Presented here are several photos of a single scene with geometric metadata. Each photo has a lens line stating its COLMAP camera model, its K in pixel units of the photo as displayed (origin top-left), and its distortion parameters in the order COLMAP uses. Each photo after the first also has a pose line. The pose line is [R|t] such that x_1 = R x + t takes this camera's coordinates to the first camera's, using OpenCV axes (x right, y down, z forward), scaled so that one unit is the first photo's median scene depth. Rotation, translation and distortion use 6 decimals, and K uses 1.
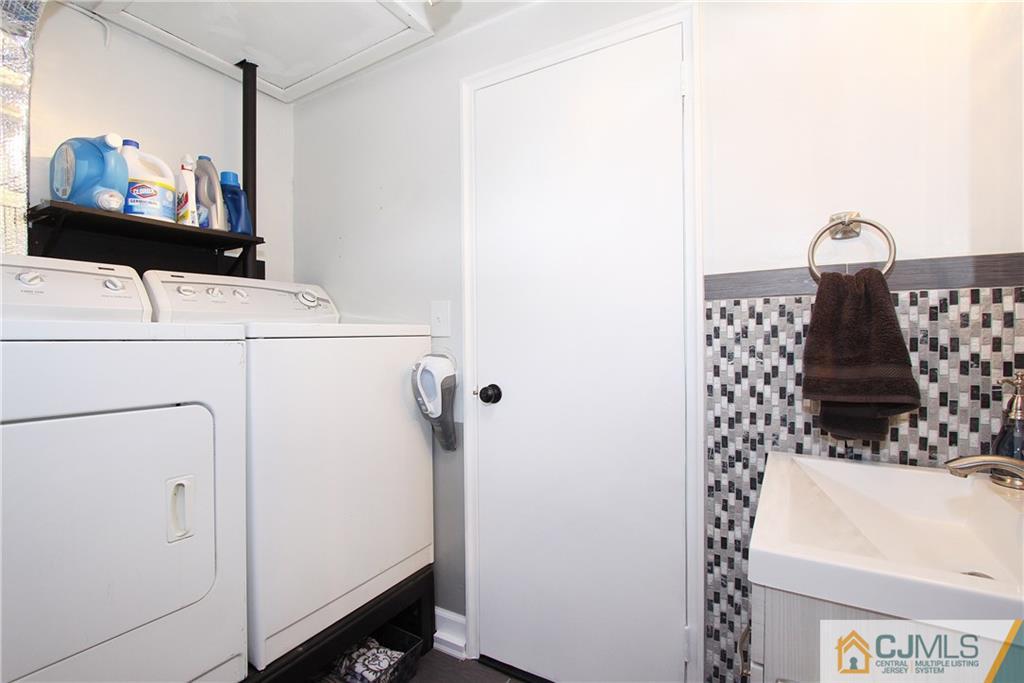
lens RADIAL K [[470.9, 0, 509.3], [0, 470.9, 340.9], [0, 0, 1]] dist [-0.001916, 0.000497]
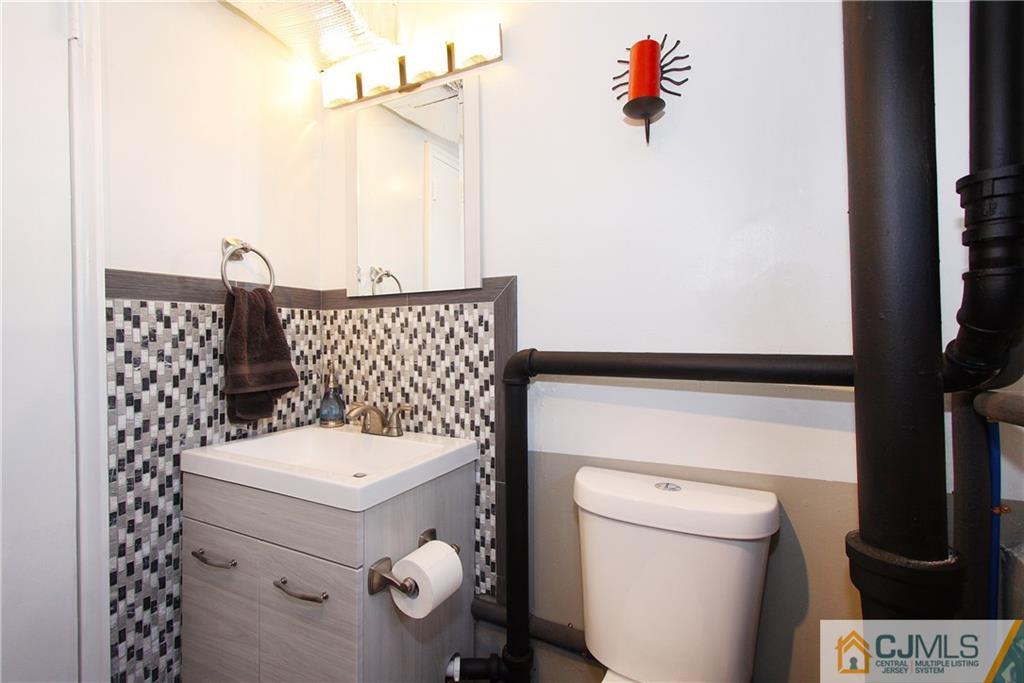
lens RADIAL K [[470.9, 0, 510.3], [0, 470.9, 338.6], [0, 0, 1]] dist [-0.001916, 0.000497]
pose [[-0.072667, 0.004686, 0.997345, -0.510075], [0.014315, 0.999891, -0.003655, 0.001635], [-0.997254, 0.014012, -0.072726, 0.340314]]
